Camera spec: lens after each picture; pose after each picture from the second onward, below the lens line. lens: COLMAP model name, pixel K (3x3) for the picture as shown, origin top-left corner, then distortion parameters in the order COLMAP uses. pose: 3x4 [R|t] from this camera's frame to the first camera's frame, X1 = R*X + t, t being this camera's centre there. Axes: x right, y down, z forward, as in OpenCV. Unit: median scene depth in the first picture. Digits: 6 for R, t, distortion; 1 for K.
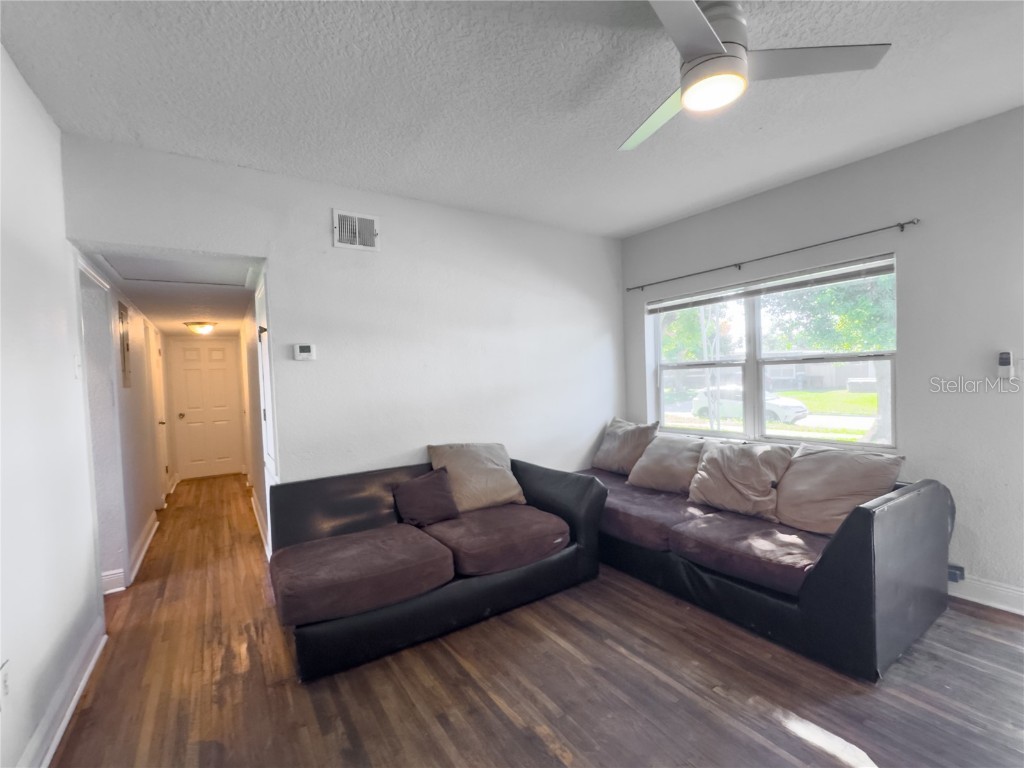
lens RADIAL K [[443.7, 0, 506.5], [0, 443.7, 391.0], [0, 0, 1]] dist [-0.002560, 0.000949]
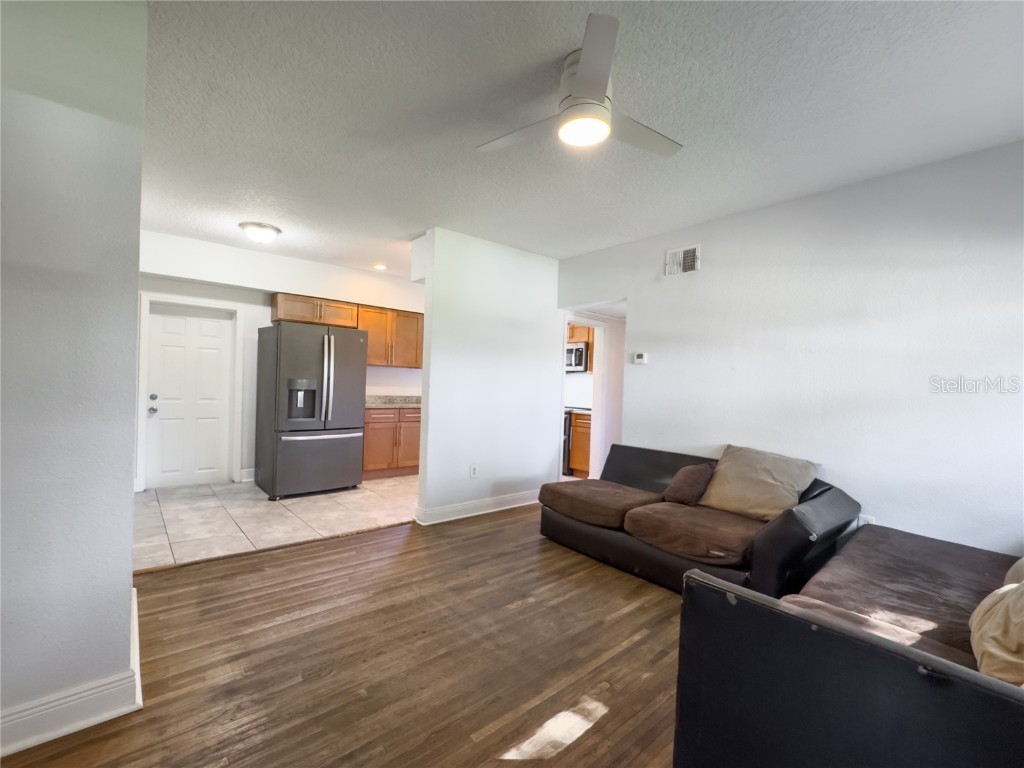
lens RADIAL K [[443.7, 0, 512.2], [0, 443.7, 390.7], [0, 0, 1]] dist [-0.002560, 0.000949]
pose [[0.138107, 0.055947, -0.988836, 1.200928], [-0.072239, 0.996313, 0.046281, -0.025313], [0.987779, 0.065041, 0.141639, 0.509321]]
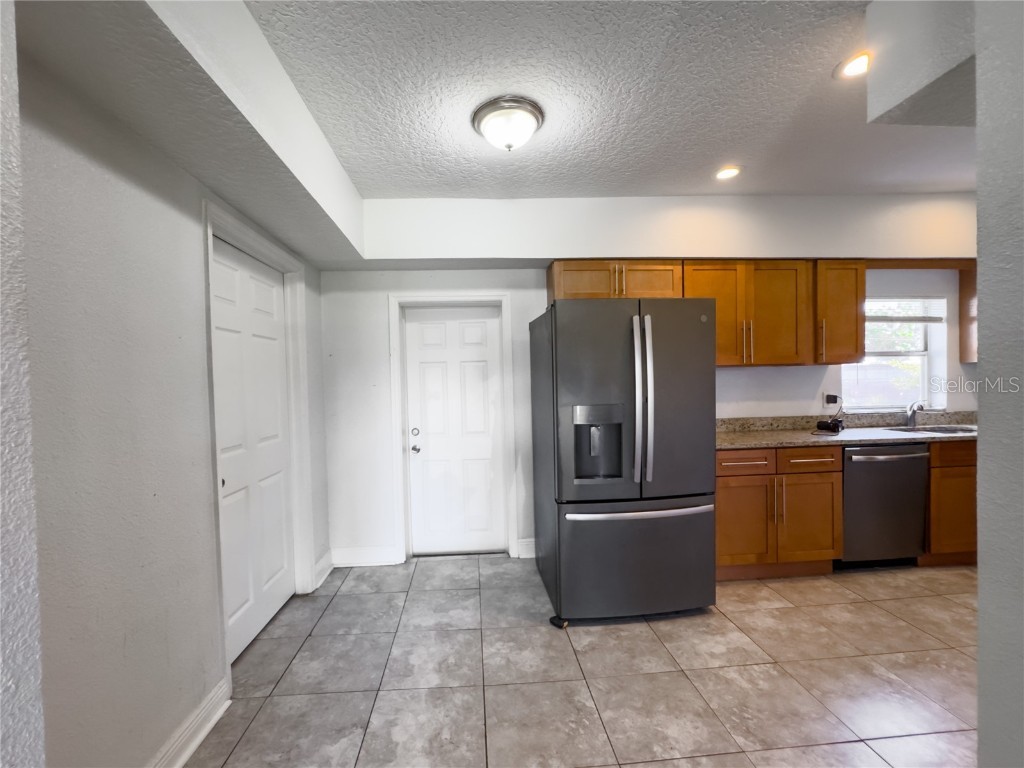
lens RADIAL K [[443.7, 0, 507.6], [0, 443.7, 392.1], [0, 0, 1]] dist [-0.002560, 0.000949]
pose [[-0.481619, 0.066405, -0.873861, 0.063894], [0.014462, 0.997592, 0.067837, -0.018823], [0.876261, 0.020034, -0.481419, 0.161443]]
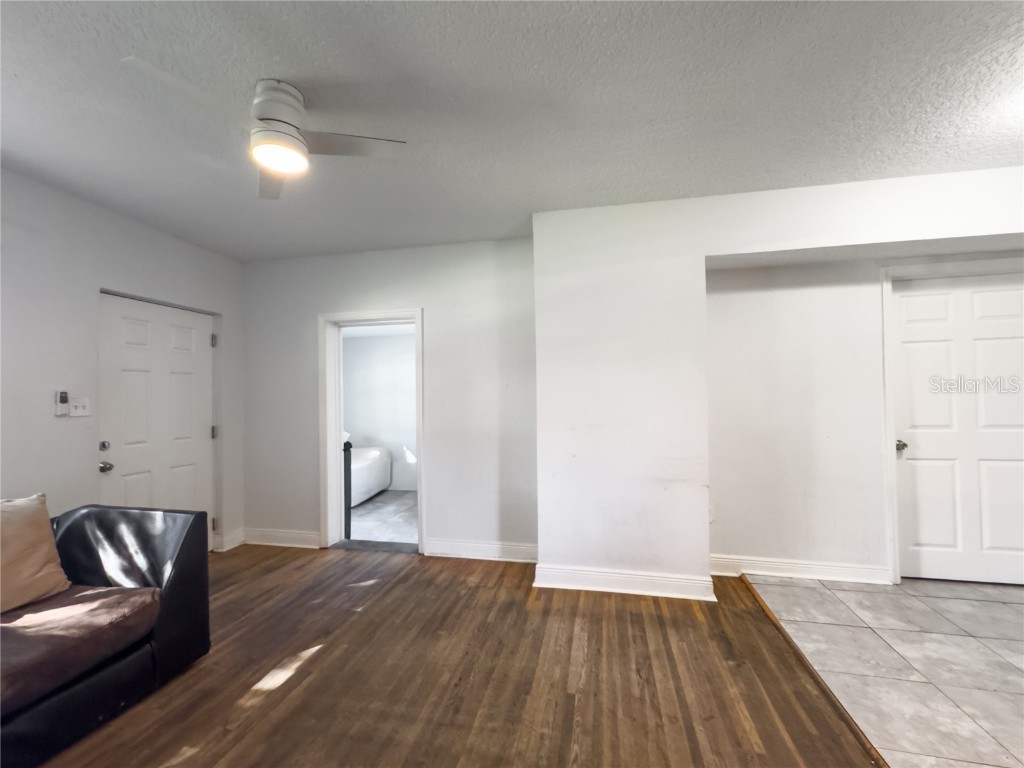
lens RADIAL K [[443.7, 0, 506.4], [0, 443.7, 386.1], [0, 0, 1]] dist [-0.002560, 0.000949]
pose [[-0.695595, 0.060872, 0.715851, -0.567980], [0.059384, 0.997866, -0.027149, -0.001008], [-0.715976, 0.023625, -0.697725, 1.041786]]
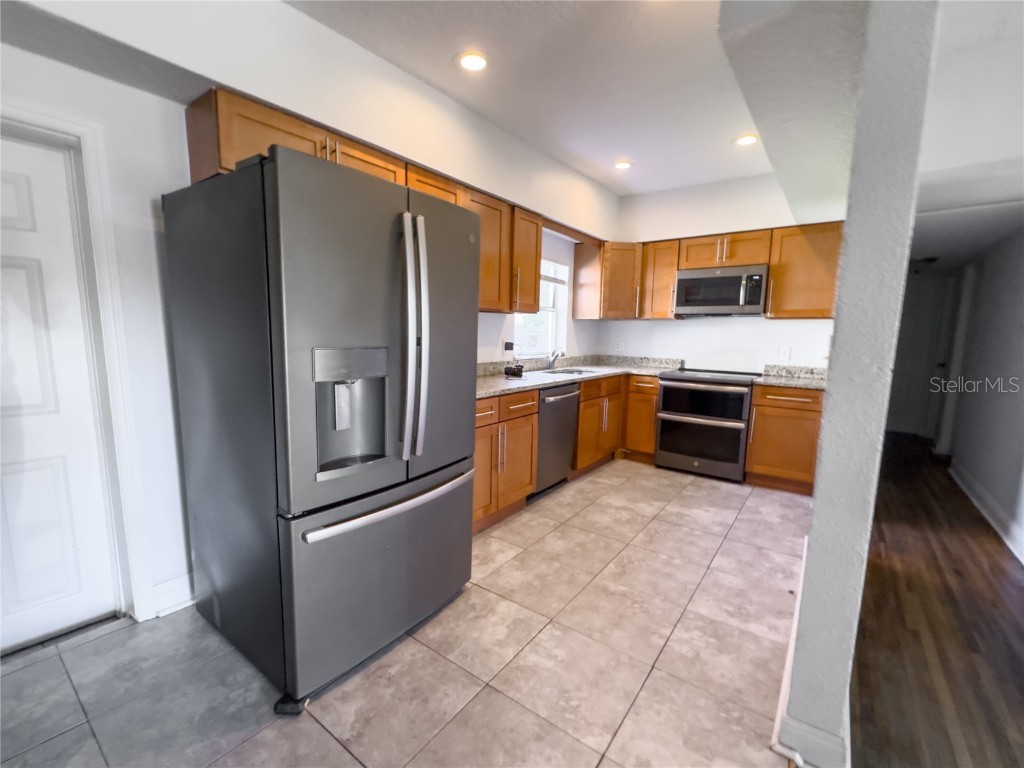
lens RADIAL K [[443.7, 0, 510.7], [0, 443.7, 391.7], [0, 0, 1]] dist [-0.002560, 0.000949]
pose [[0.338695, 0.169671, -0.925472, -0.278637], [-0.059194, 0.985500, 0.159013, 0.033013], [0.939032, 0.000926, 0.343827, -0.176176]]
